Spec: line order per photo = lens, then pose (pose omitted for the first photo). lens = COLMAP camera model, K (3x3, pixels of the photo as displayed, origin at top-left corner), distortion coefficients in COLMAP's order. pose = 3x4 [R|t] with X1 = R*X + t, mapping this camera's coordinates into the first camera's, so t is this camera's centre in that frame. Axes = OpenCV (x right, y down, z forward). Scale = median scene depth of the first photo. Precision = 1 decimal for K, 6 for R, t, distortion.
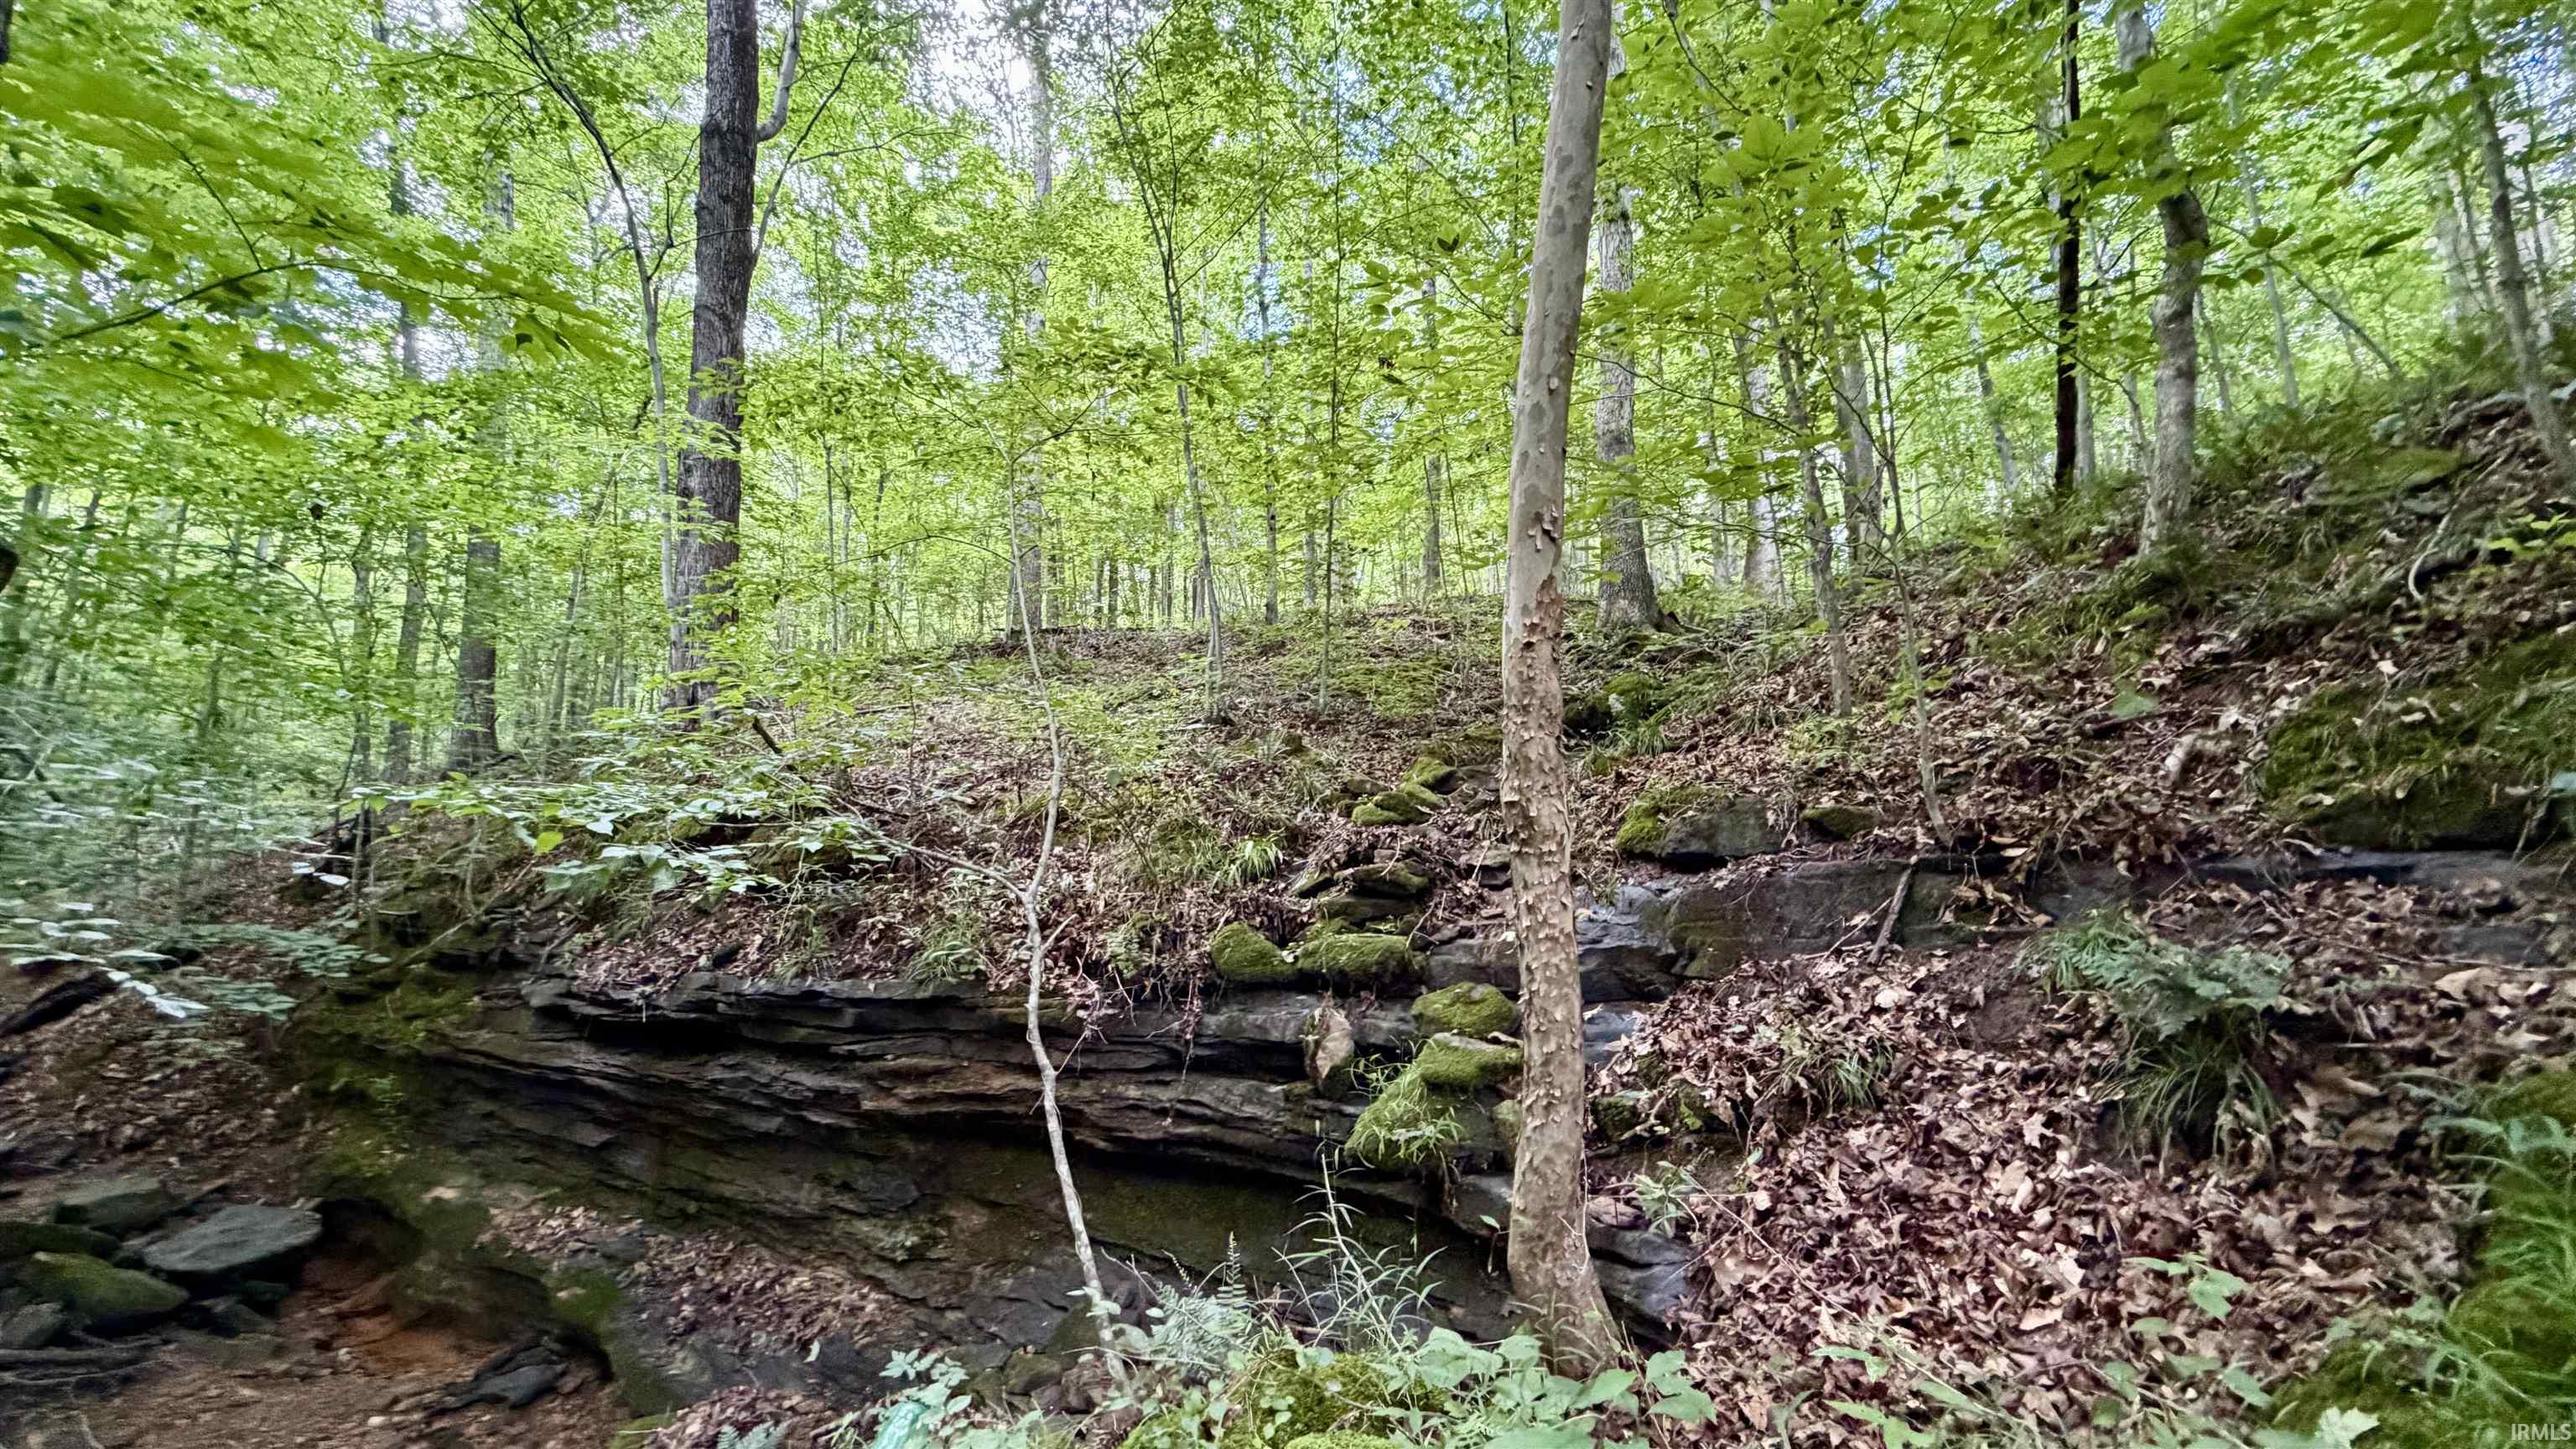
lens RADIAL K [[1019.9, 0, 1283.7], [0, 1019.9, 721.7], [0, 0, 1]] dist [-0.001557, -0.000420]
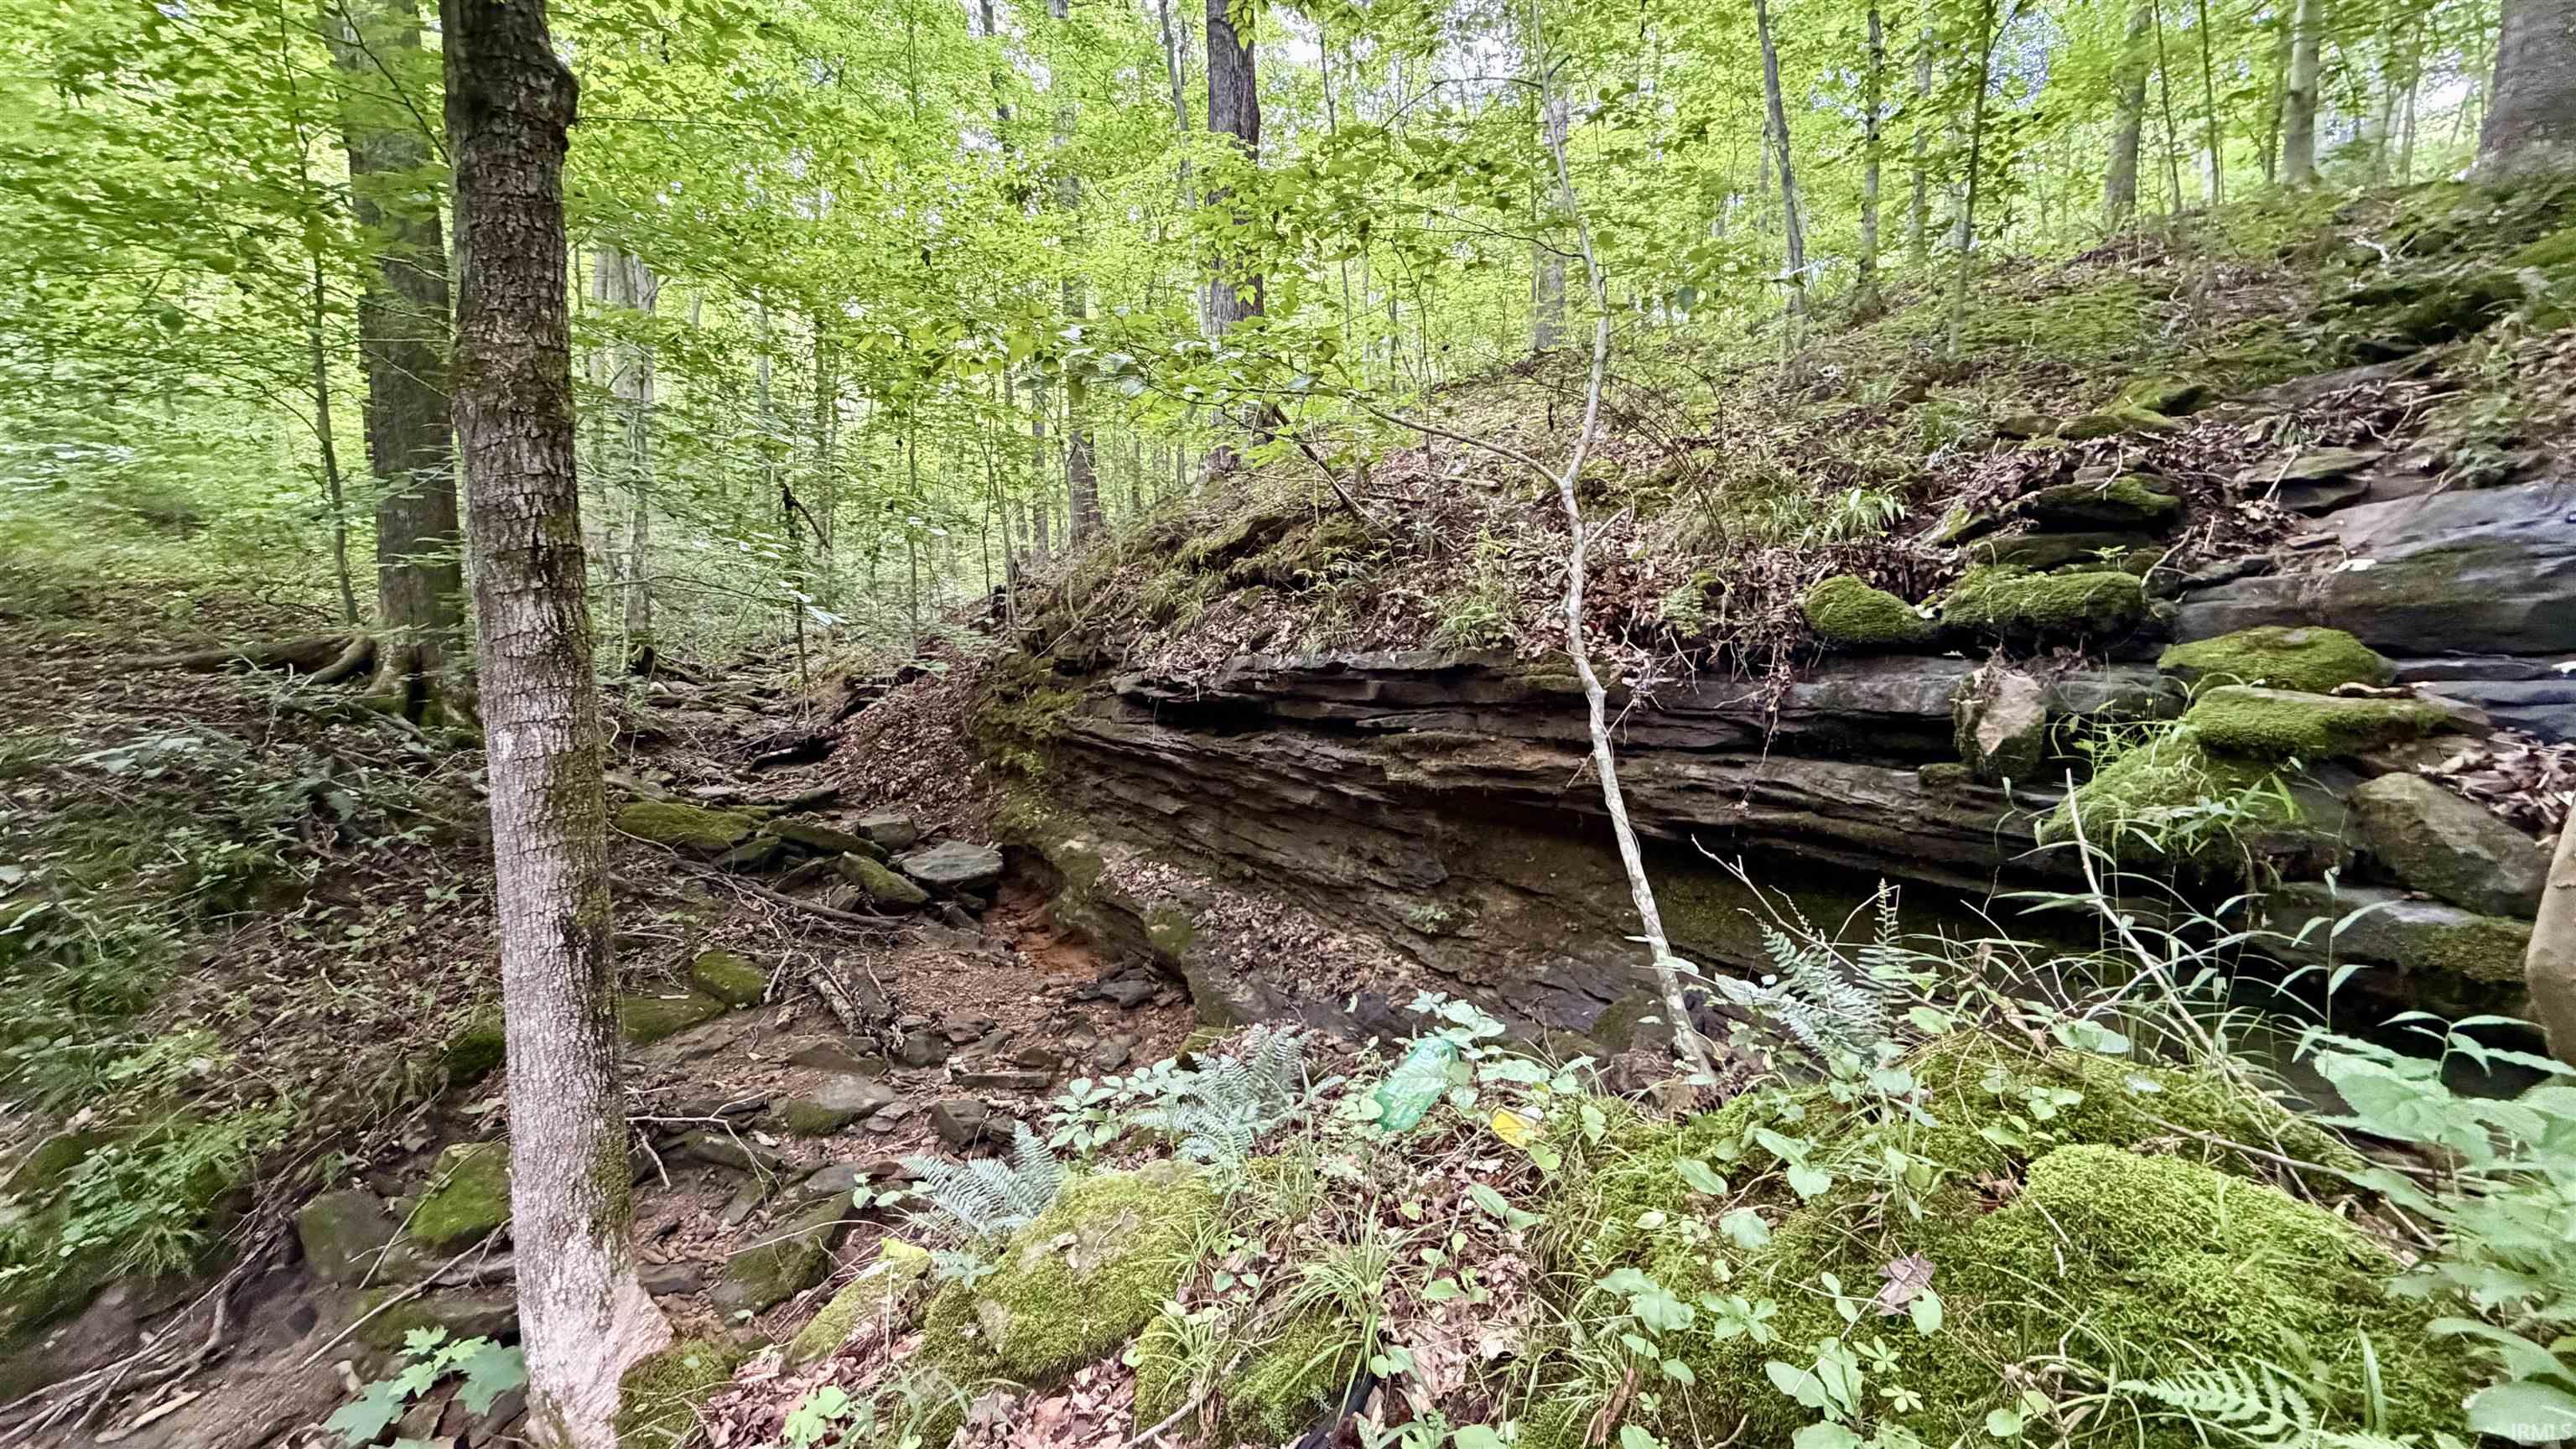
lens RADIAL K [[1019.9, 0, 1283.7], [0, 1019.9, 721.7], [0, 0, 1]] dist [-0.001557, -0.000420]
pose [[0.877275, 0.039030, -0.478398, -0.042393], [0.060160, 0.979888, 0.190264, 0.132331], [0.476203, -0.195694, 0.857283, 0.138369]]
